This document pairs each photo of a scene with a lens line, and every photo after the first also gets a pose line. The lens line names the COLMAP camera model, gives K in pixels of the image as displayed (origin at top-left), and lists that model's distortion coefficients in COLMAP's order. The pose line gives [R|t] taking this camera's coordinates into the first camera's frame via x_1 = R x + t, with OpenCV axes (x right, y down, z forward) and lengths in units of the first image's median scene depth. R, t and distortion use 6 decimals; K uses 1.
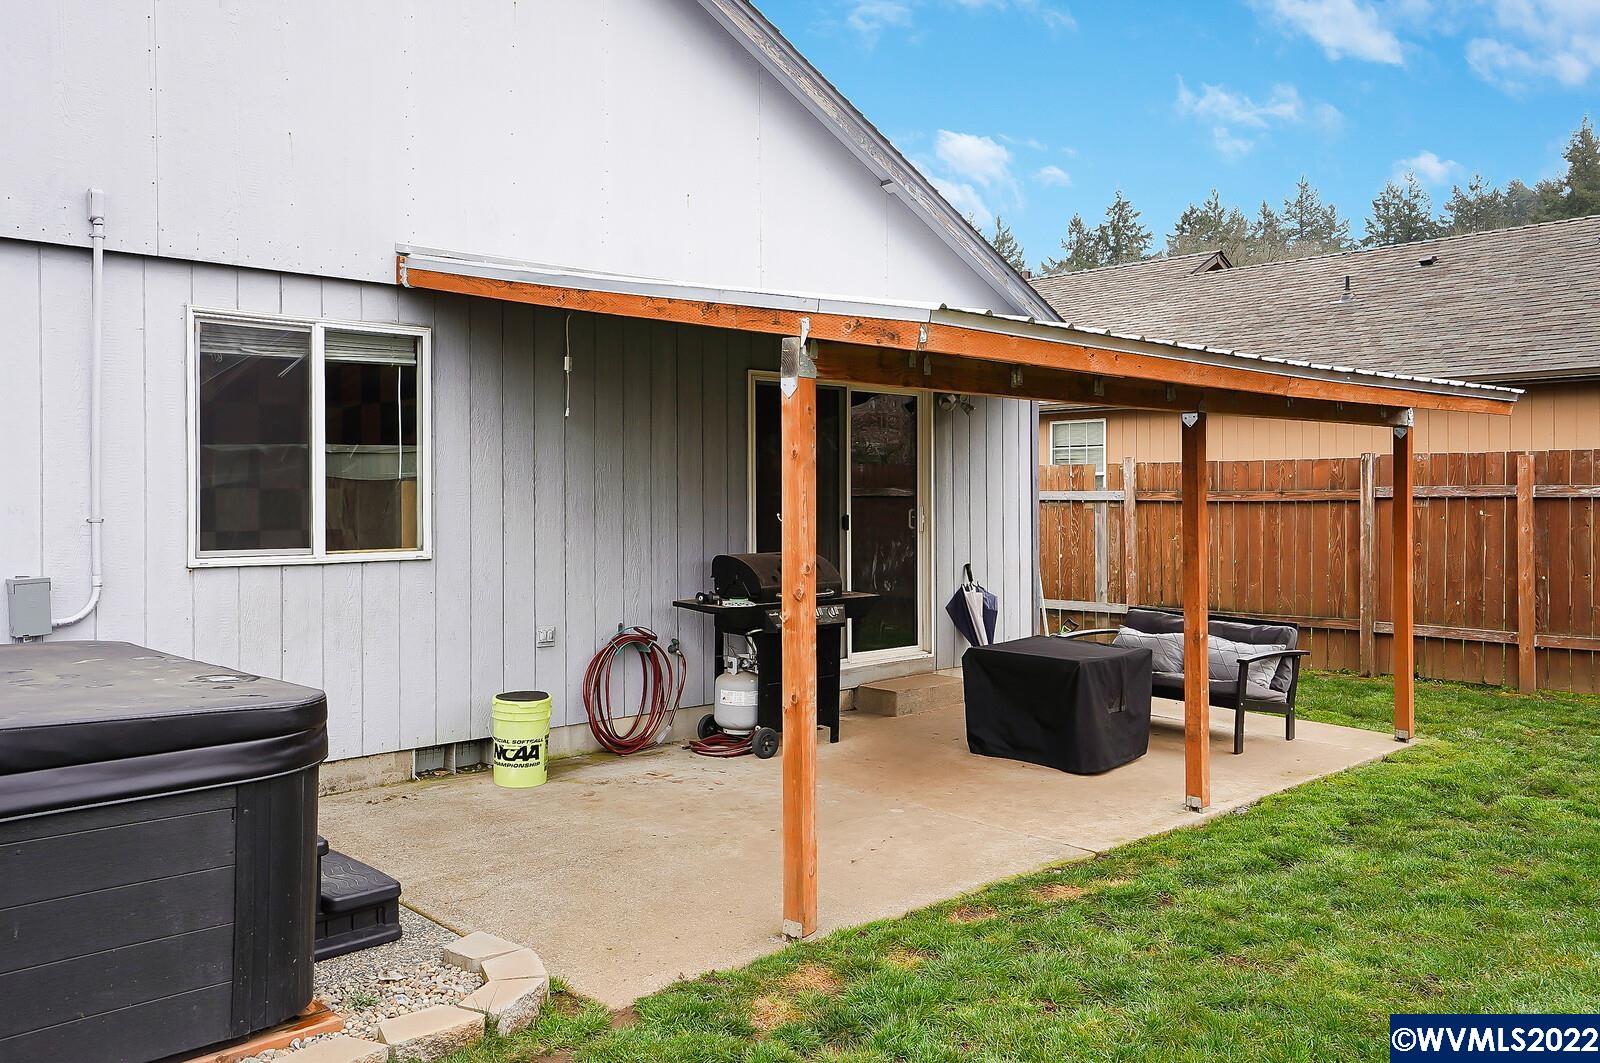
lens RADIAL K [[1336.7, 0, 803.4], [0, 1336.7, 497.8], [0, 0, 1]] dist [0.039392, 0.000863]
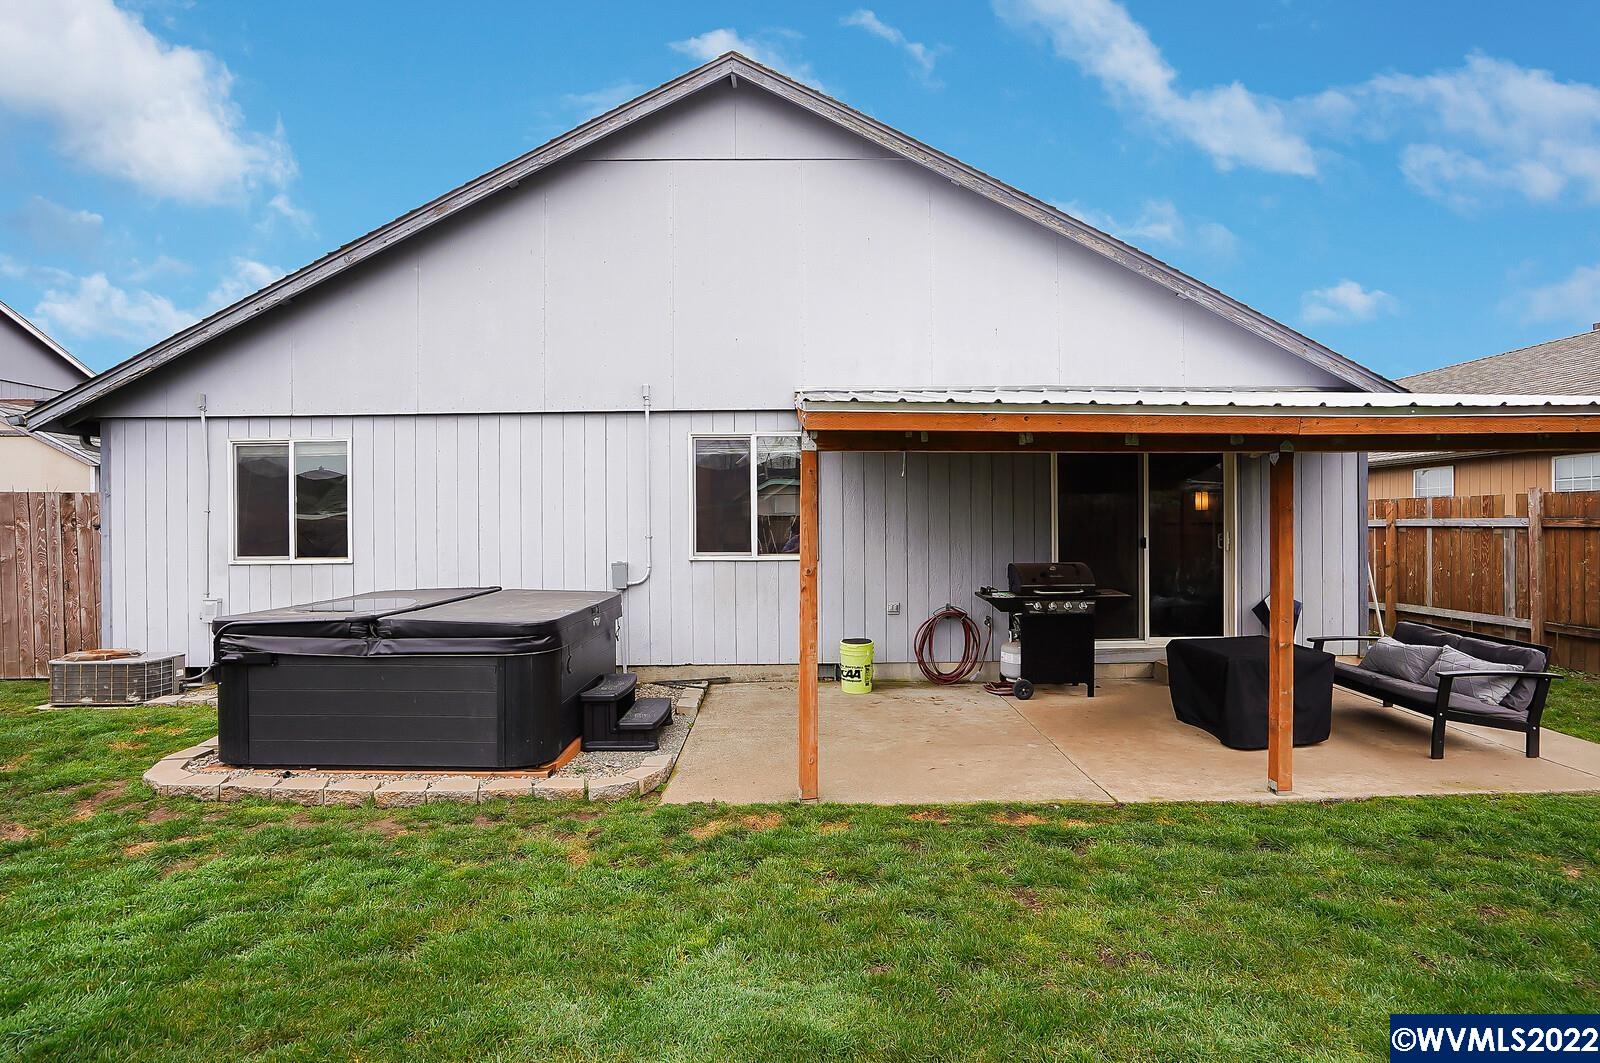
lens RADIAL K [[792.3, 0, 793.5], [0, 792.3, 529.0], [0, 0, 1]] dist [-0.040553, 0.018911]
pose [[0.725770, 0.002334, -0.687934, 0.381511], [0.002224, 0.999981, 0.005739, -0.001716], [0.687934, -0.005695, 0.725751, 0.182746]]
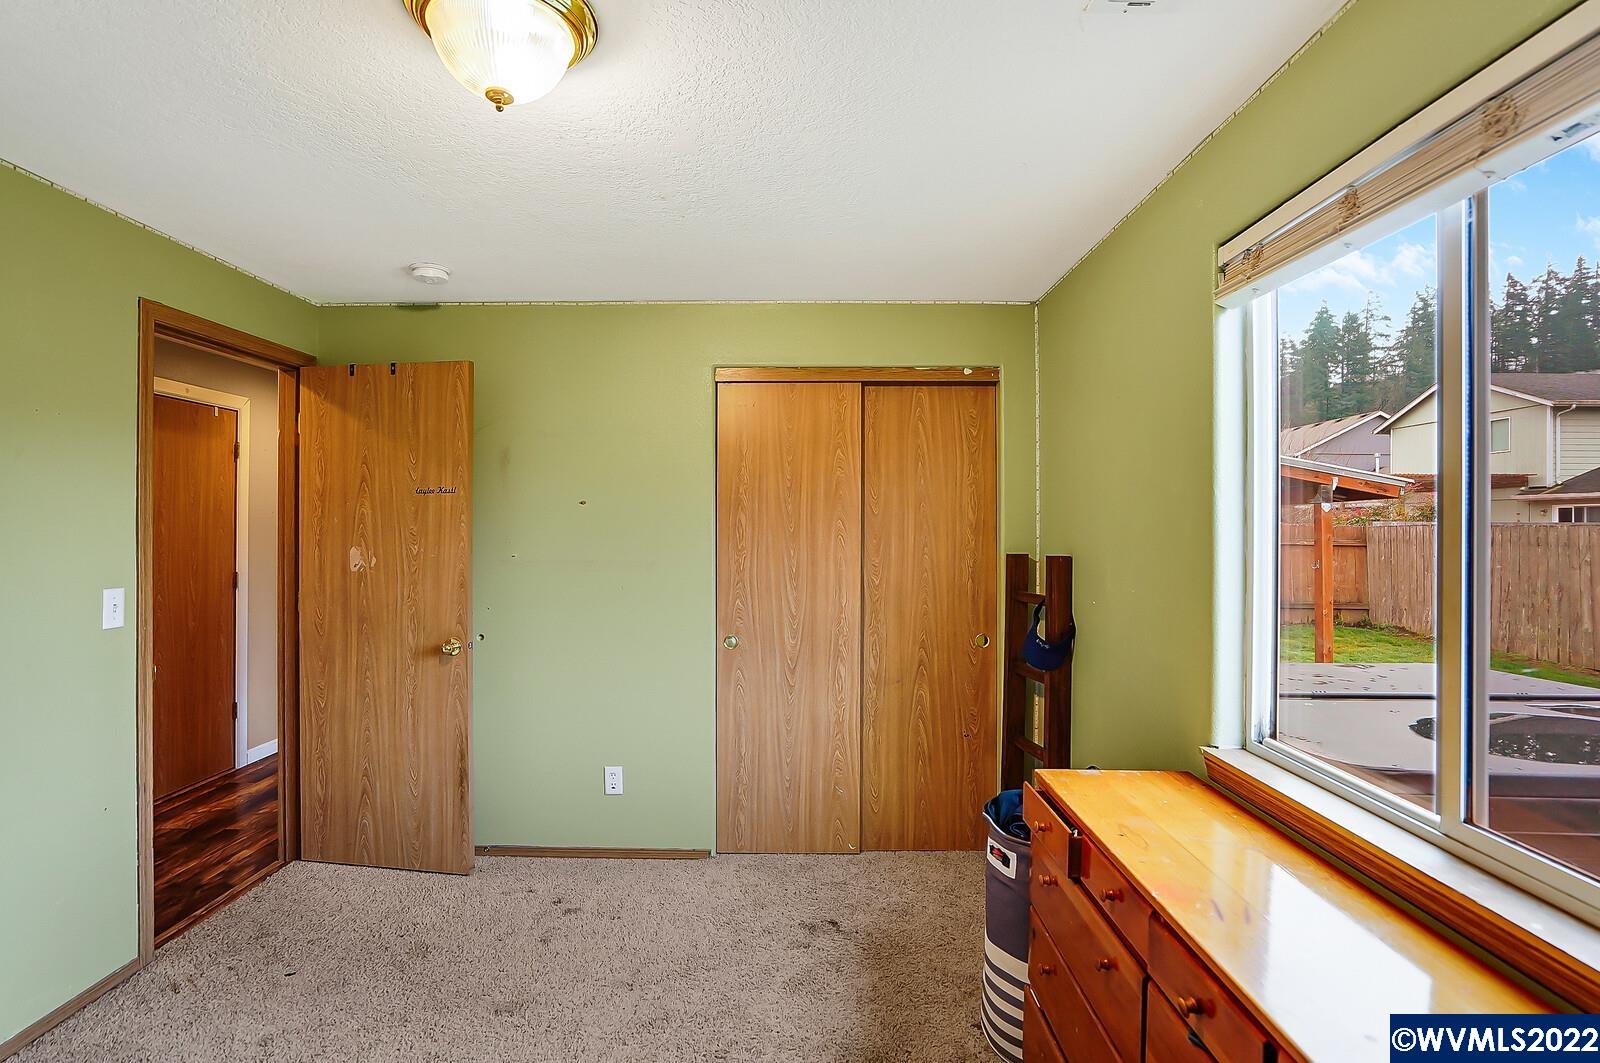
lens RADIAL K [[792.3, 0, 793.5], [0, 792.3, 529.0], [0, 0, 1]] dist [-0.040553, 0.018911]
pose [[0.707999, 0.006018, 0.706187, -0.917478], [-0.008657, 0.999963, 0.000158, -0.024821], [-0.706160, -0.006225, 0.708025, 0.430174]]
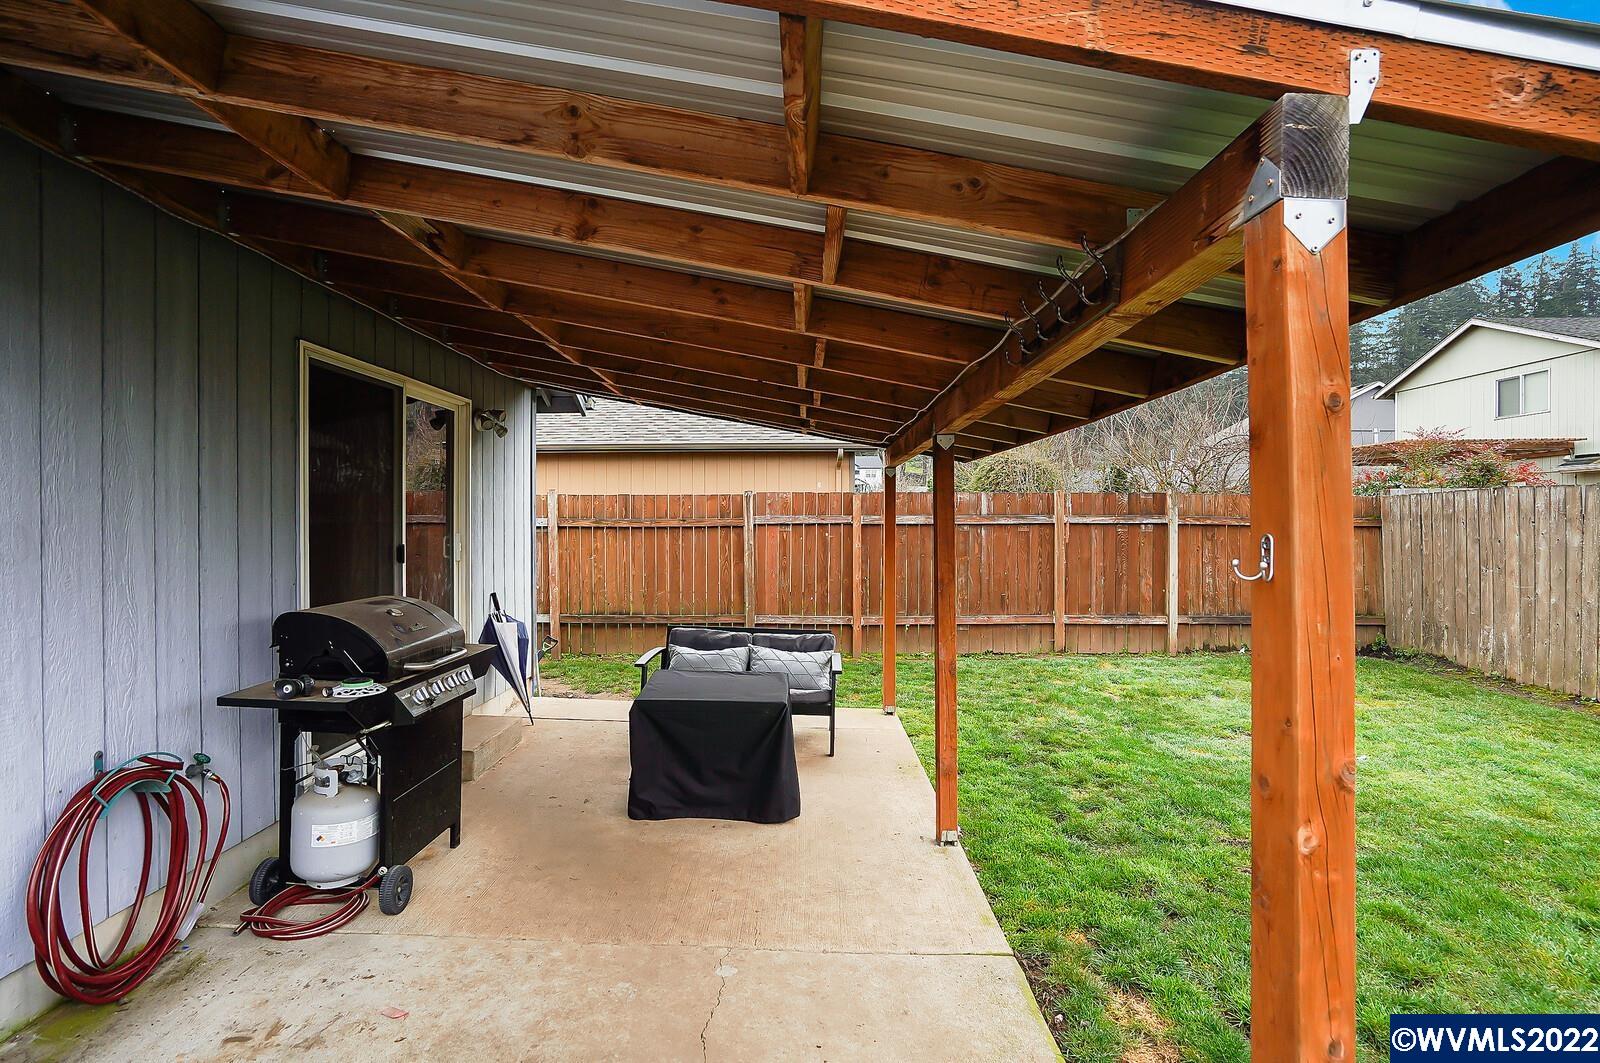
lens RADIAL K [[792.3, 0, 793.5], [0, 792.3, 529.0], [0, 0, 1]] dist [-0.040553, 0.018911]
pose [[0.703273, -0.003073, 0.710913, -0.161828], [-0.000912, 0.999986, 0.005225, 0.000857], [-0.710919, -0.004322, 0.703261, 0.573104]]
